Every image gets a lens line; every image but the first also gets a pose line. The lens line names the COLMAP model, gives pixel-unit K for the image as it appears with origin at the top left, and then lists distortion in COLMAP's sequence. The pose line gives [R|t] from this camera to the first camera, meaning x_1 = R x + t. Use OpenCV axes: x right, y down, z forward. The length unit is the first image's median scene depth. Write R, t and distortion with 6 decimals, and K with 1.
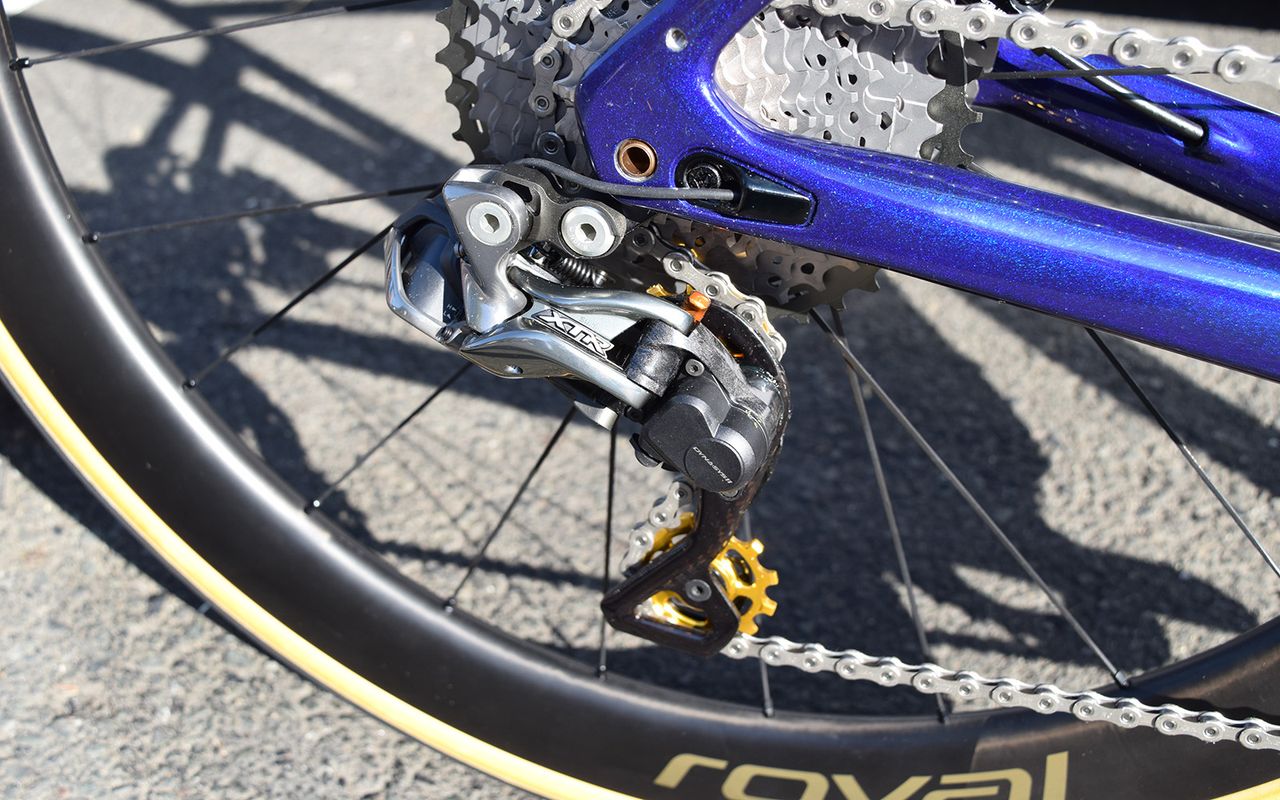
lens RADIAL K [[1481.8, 0, 644.9], [0, 1481.8, 411.3], [0, 0, 1]] dist [-0.065119, 0.000000]
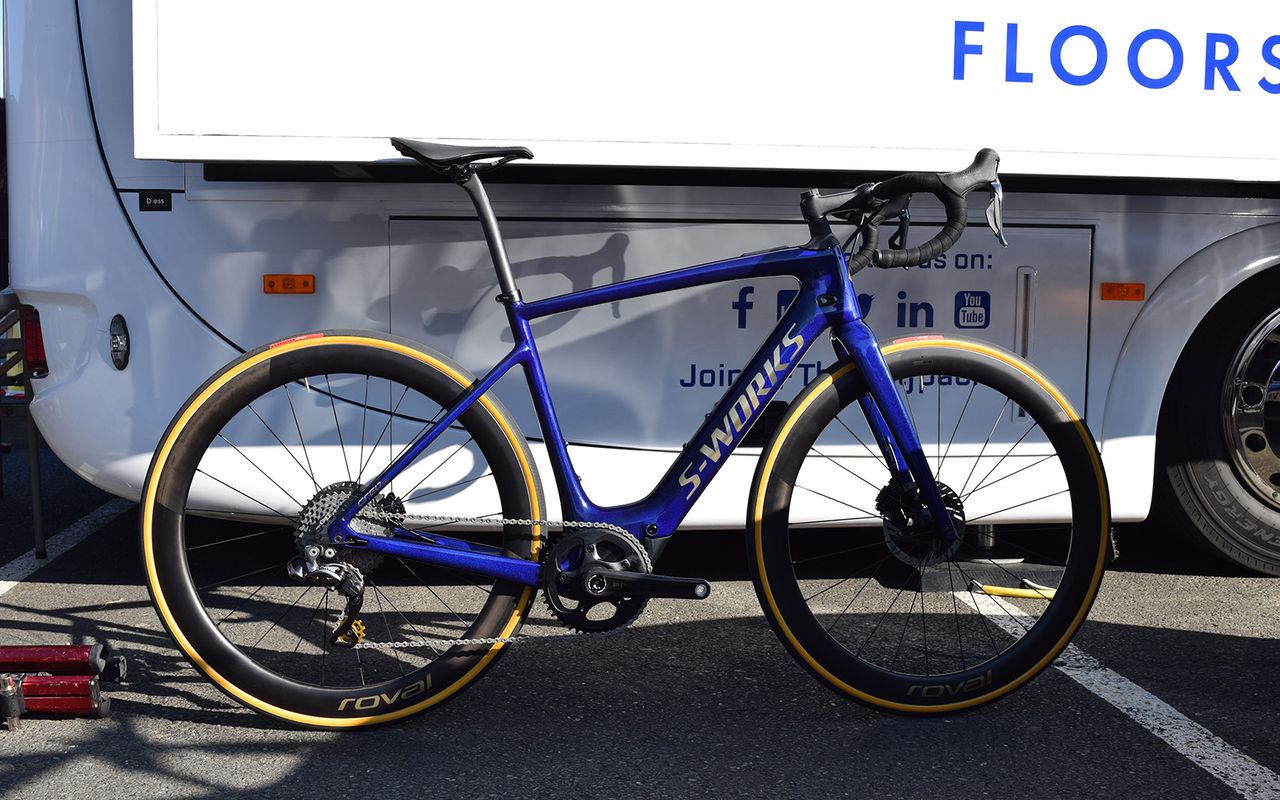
lens RADIAL K [[1601.5, 0, 641.5], [0, 1601.5, 402.9], [0, 0, 1]] dist [-0.089421, 0.000000]
pose [[0.935537, -0.025285, 0.352322, -1.042838], [0.190667, 0.875792, -0.443434, 2.288283], [-0.297349, 0.482025, 0.824157, -4.665614]]
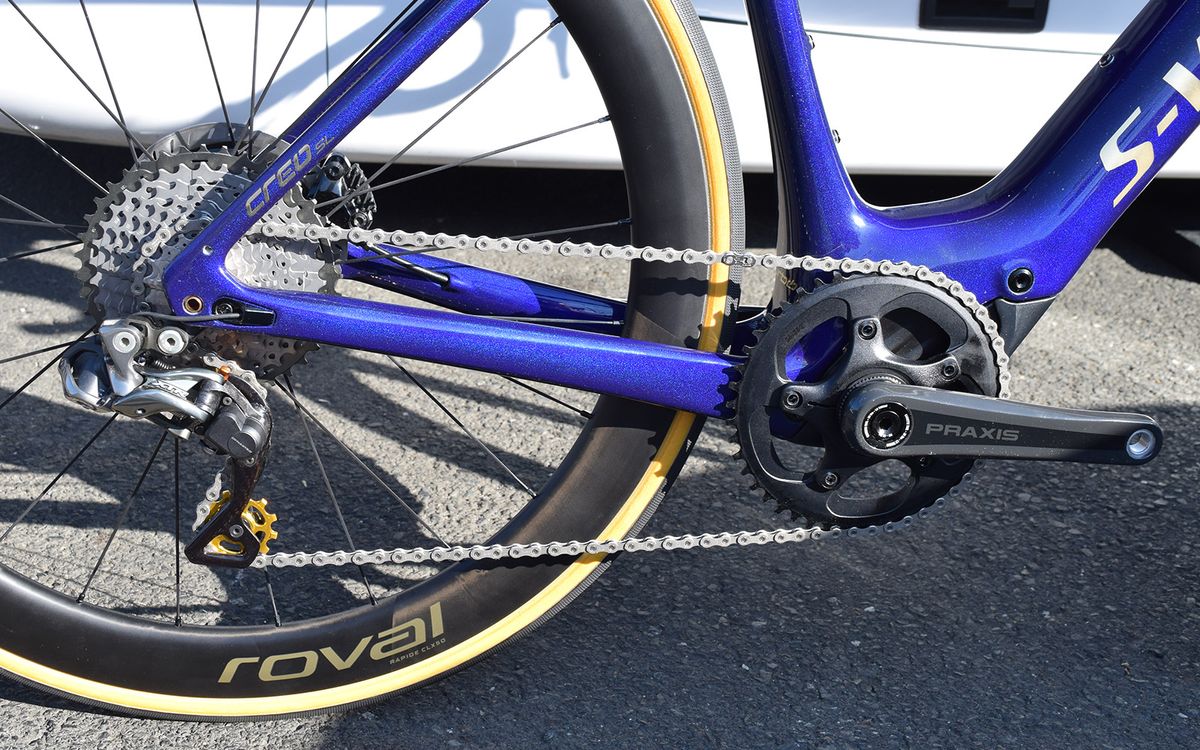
lens RADIAL K [[1399.8, 0, 594.5], [0, 1399.8, 365.5], [0, 0, 1]] dist [-0.082497, 0.000000]
pose [[0.922696, -0.104845, 0.370997, -0.208469], [0.175803, 0.970859, -0.162867, 0.327481], [-0.343110, 0.215500, 0.914240, -0.989716]]
